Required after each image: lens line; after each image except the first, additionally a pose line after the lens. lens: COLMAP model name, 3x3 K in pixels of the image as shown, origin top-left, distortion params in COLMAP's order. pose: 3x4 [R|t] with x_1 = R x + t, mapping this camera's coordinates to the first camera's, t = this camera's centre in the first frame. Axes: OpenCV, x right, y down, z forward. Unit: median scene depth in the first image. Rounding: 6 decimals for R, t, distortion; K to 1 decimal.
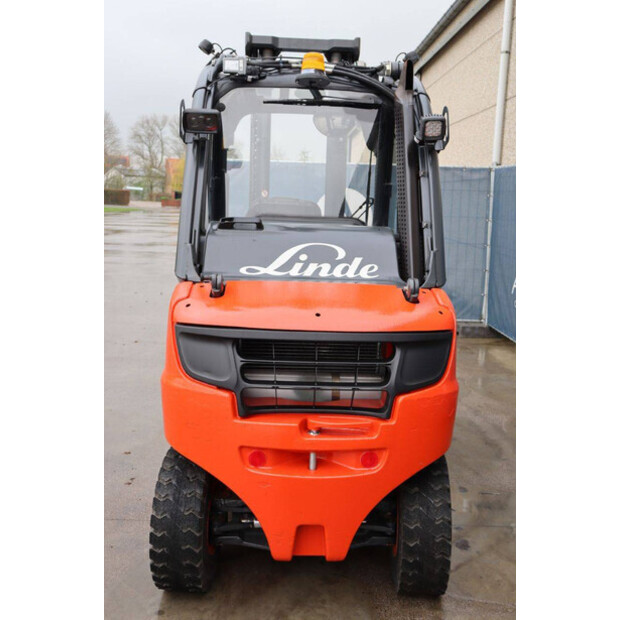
lens RADIAL K [[672.9, 0, 310.0], [0, 672.9, 310.0], [0, 0, 1]] dist [-0.012972, -0.011698]
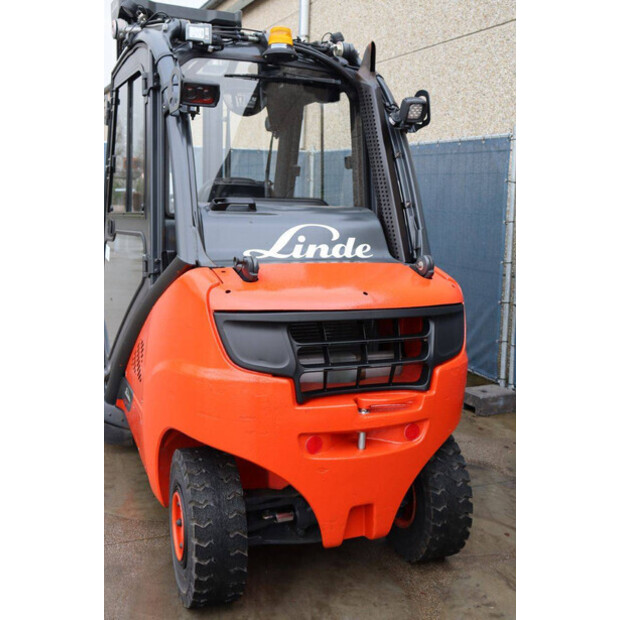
lens RADIAL K [[715.3, 0, 310.0], [0, 715.3, 310.0], [0, 0, 1]] dist [0.004793, 0.063649]
pose [[0.926486, -0.062526, 0.371098, -0.391132], [0.060019, 0.998029, 0.018312, 0.006275], [-0.371512, 0.005307, 0.928413, 0.035555]]
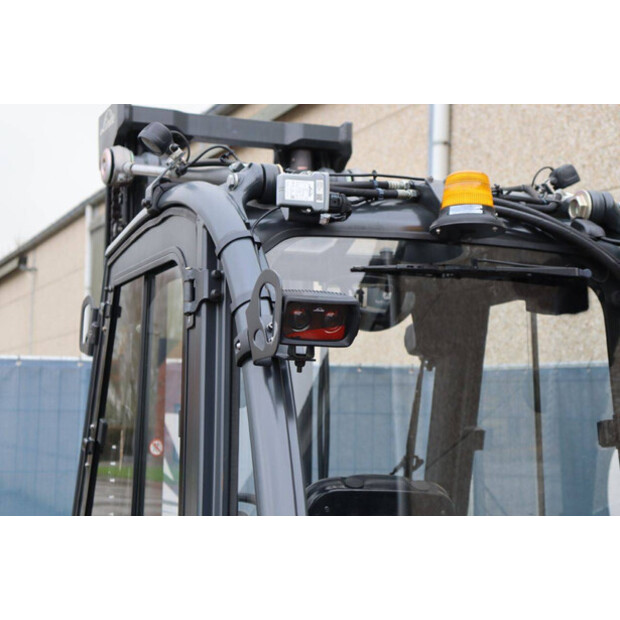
lens RADIAL K [[1423.4, 0, 310.0], [0, 1423.4, 310.0], [0, 0, 1]] dist [0.380776, 0.658221]
pose [[0.952771, 0.009391, 0.303544, -0.433831], [0.060545, 0.973583, -0.220161, -0.080860], [-0.297593, 0.228142, 0.927033, 0.137344]]
